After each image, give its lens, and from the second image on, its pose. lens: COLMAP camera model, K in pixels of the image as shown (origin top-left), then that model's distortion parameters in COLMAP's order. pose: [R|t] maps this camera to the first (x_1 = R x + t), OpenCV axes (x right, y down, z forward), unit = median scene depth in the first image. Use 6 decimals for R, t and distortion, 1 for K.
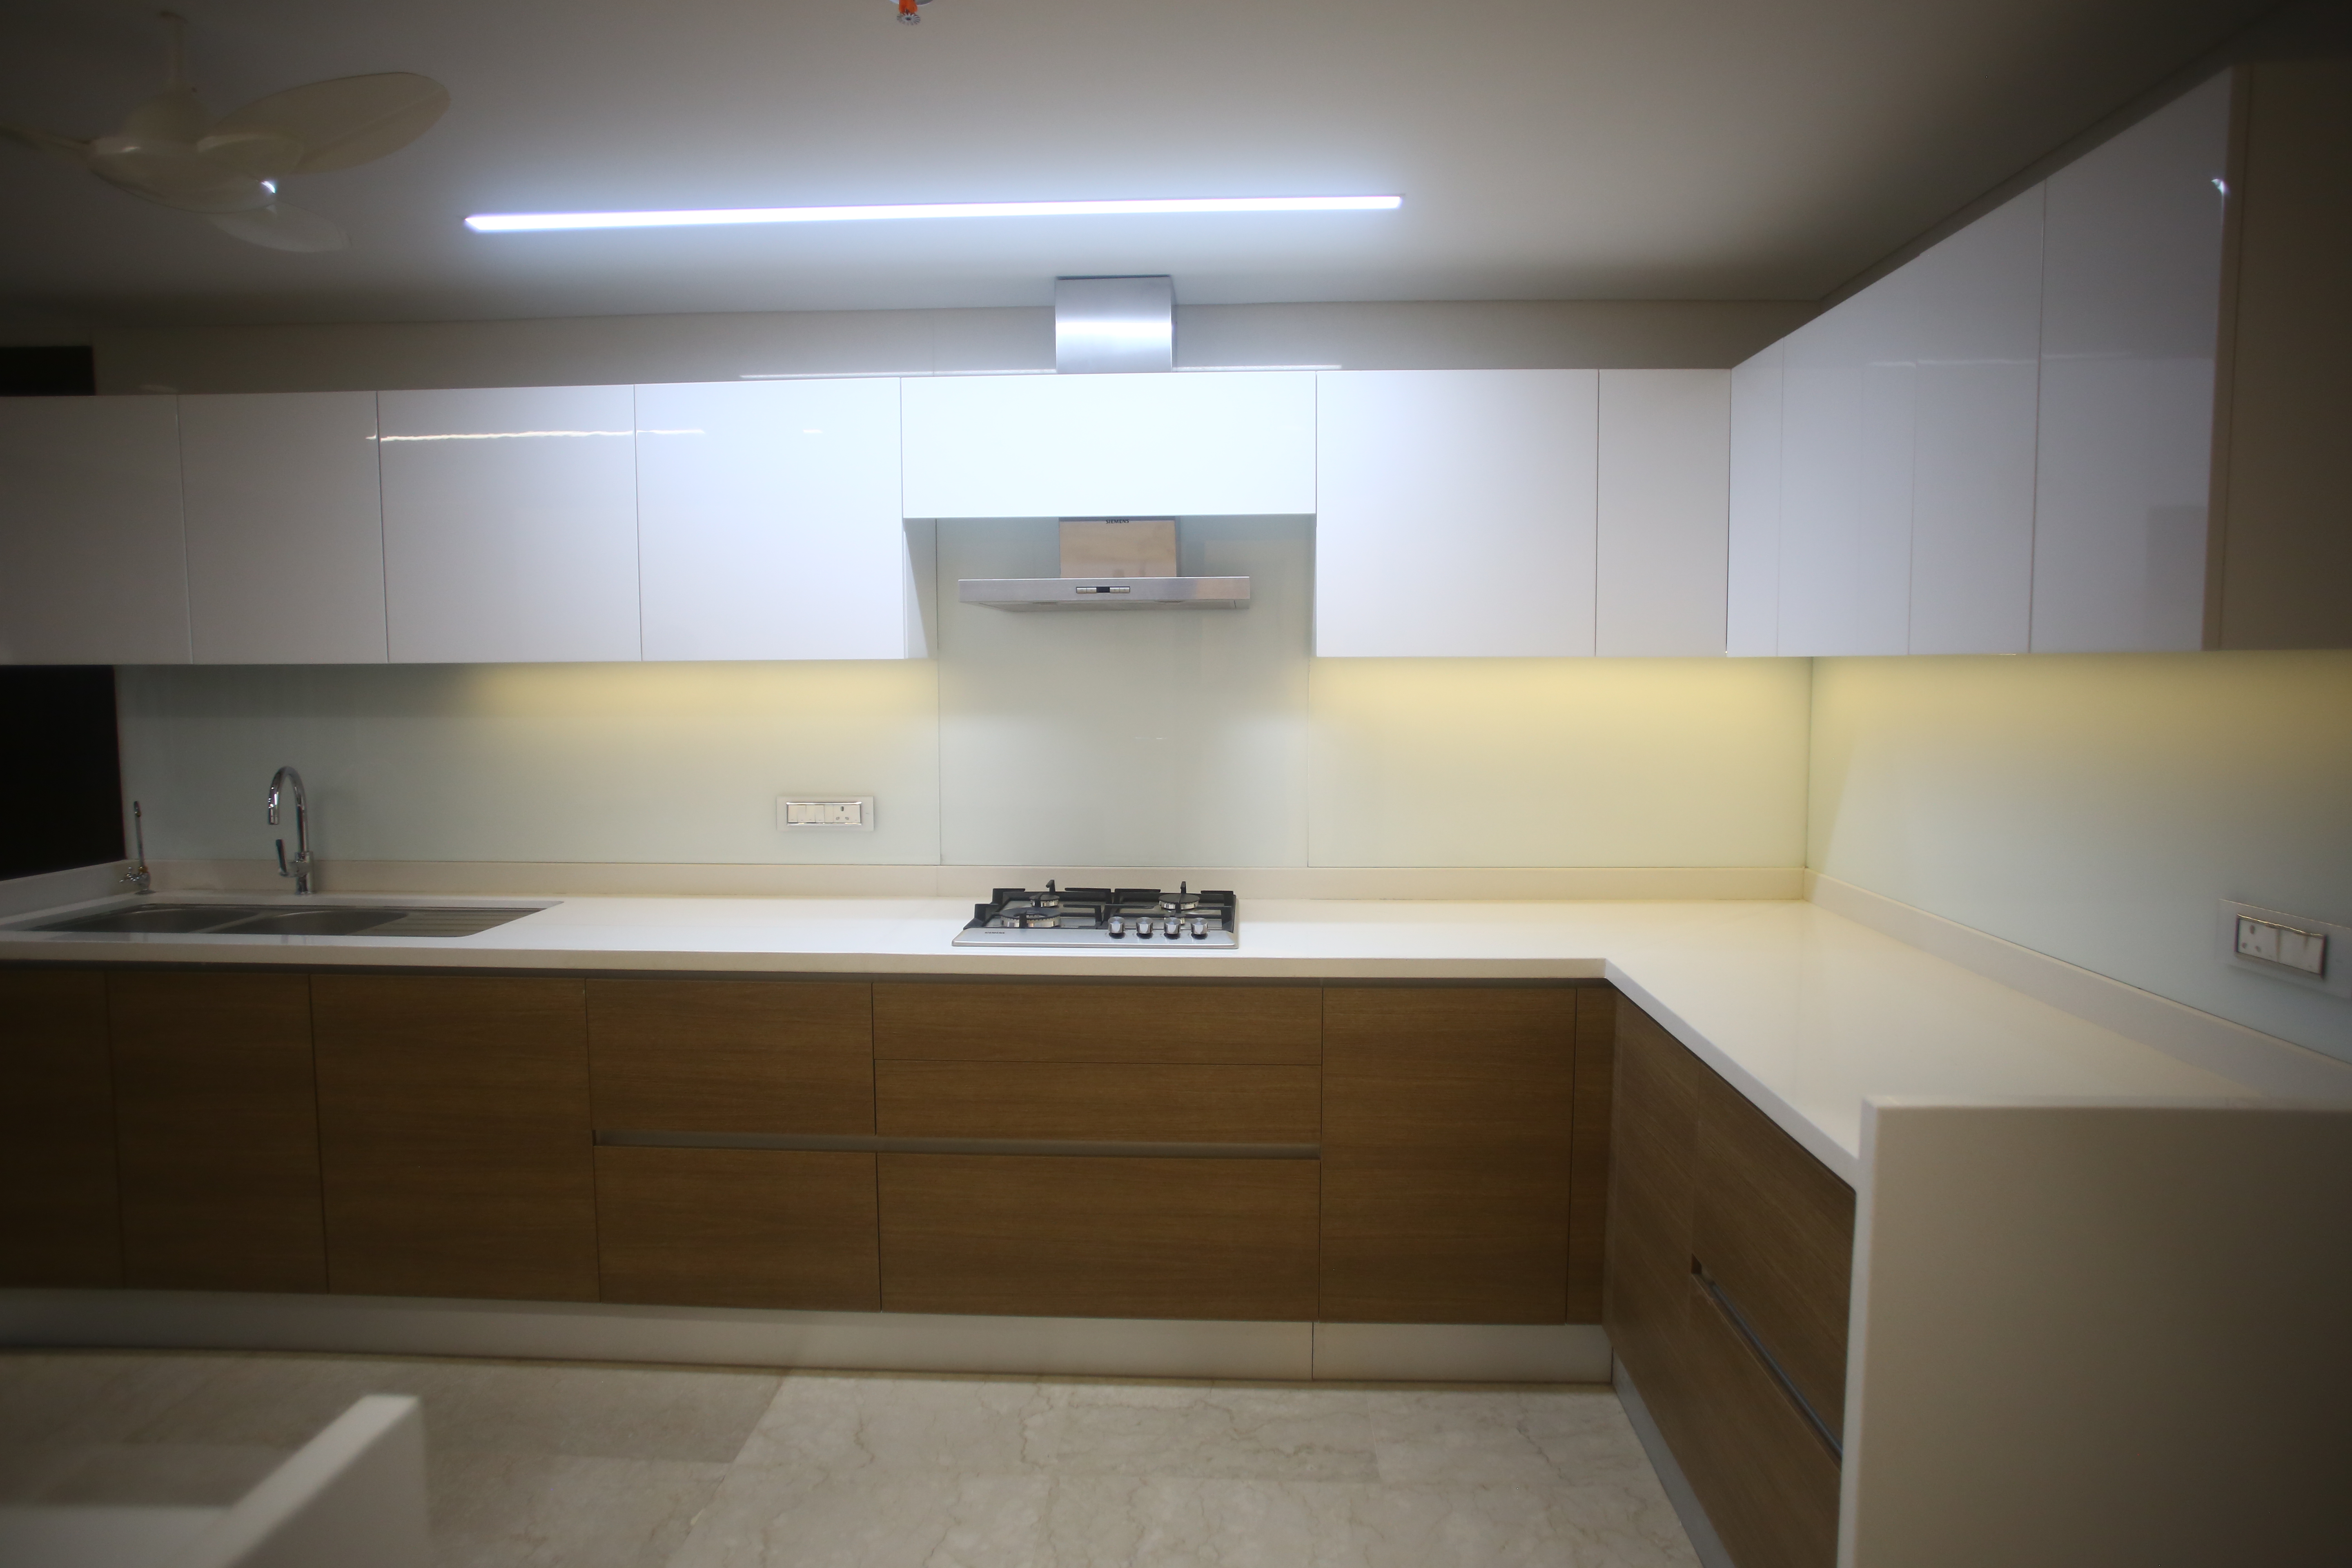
lens RADIAL K [[1345.0, 0, 1177.5], [0, 1345.0, 762.2], [0, 0, 1]] dist [-0.061704, 0.042345]
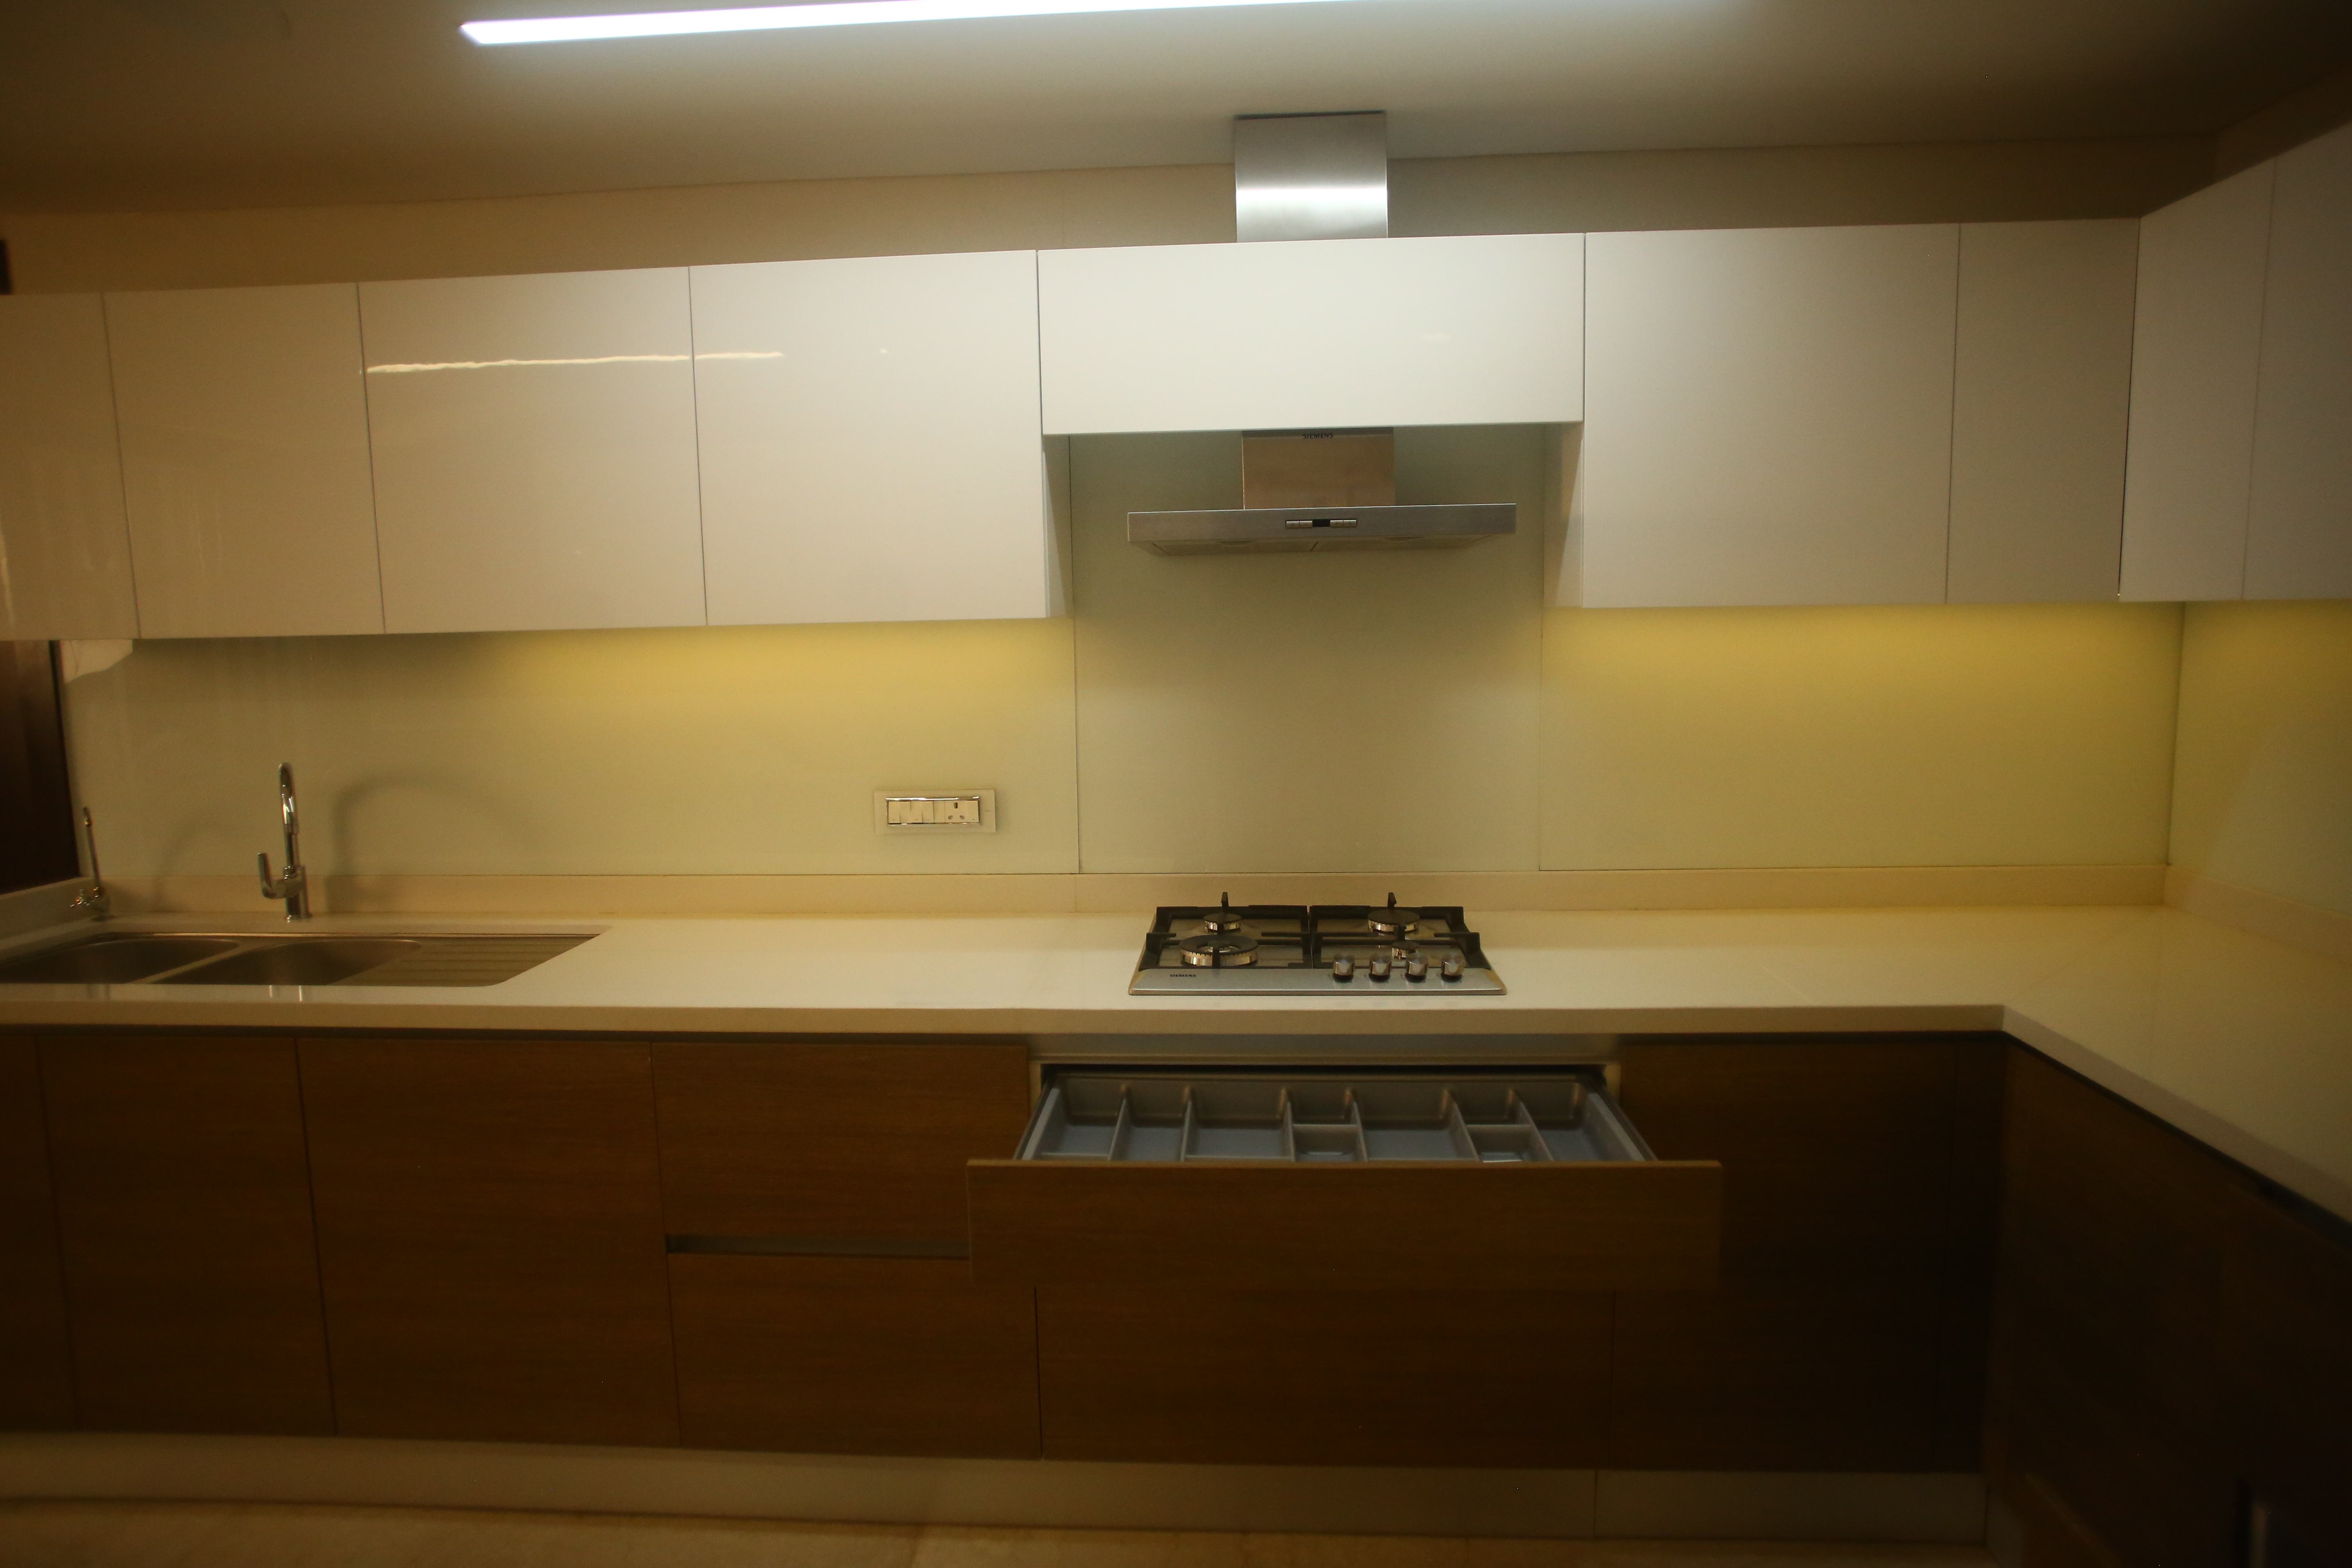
lens RADIAL K [[1345.0, 0, 1177.5], [0, 1345.0, 762.2], [0, 0, 1]] dist [-0.061704, 0.042345]
pose [[0.999770, -0.013005, -0.017036, -0.115978], [0.013674, 0.999117, 0.039733, -0.023473], [0.016504, -0.039957, 0.999065, 0.224182]]
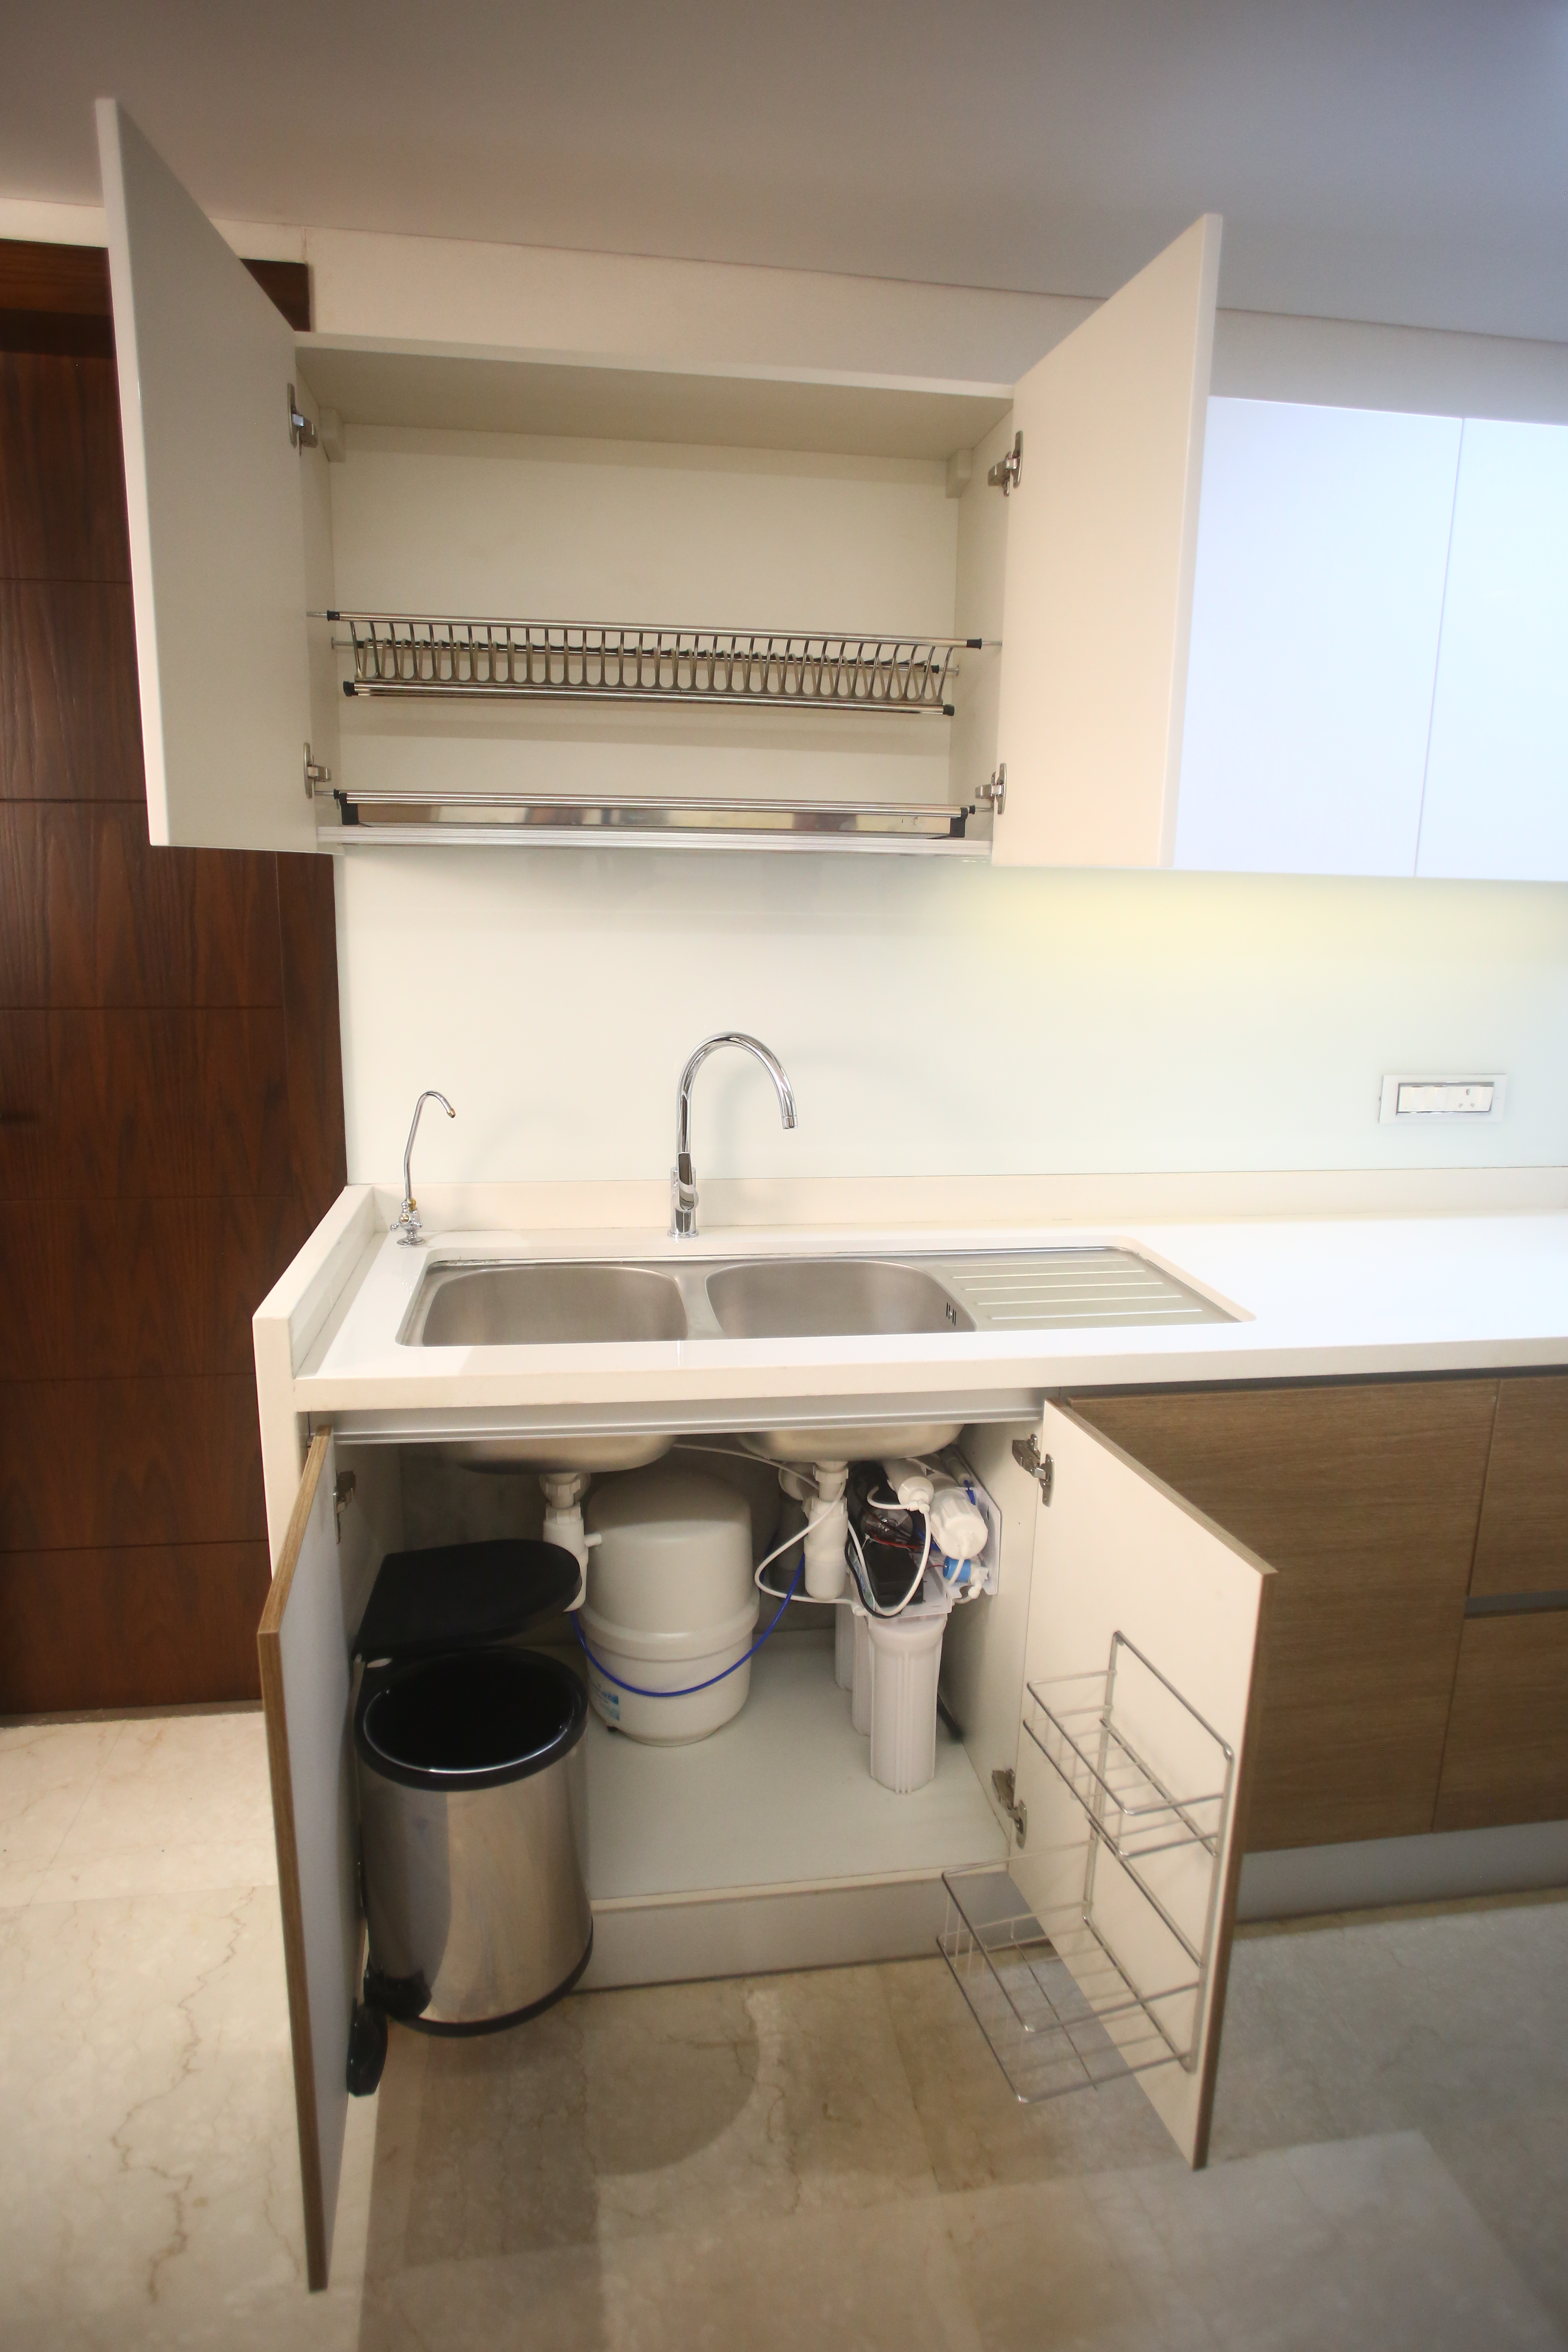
lens RADIAL K [[1345.0, 0, 779.7], [0, 1345.0, 1164.6], [0, 0, 1]] dist [-0.061704, 0.042345]
pose [[0.979644, -0.022948, 0.199425, -0.844871], [-0.006776, 0.989098, 0.147105, -0.031003], [-0.200627, -0.145462, 0.968808, 0.425405]]
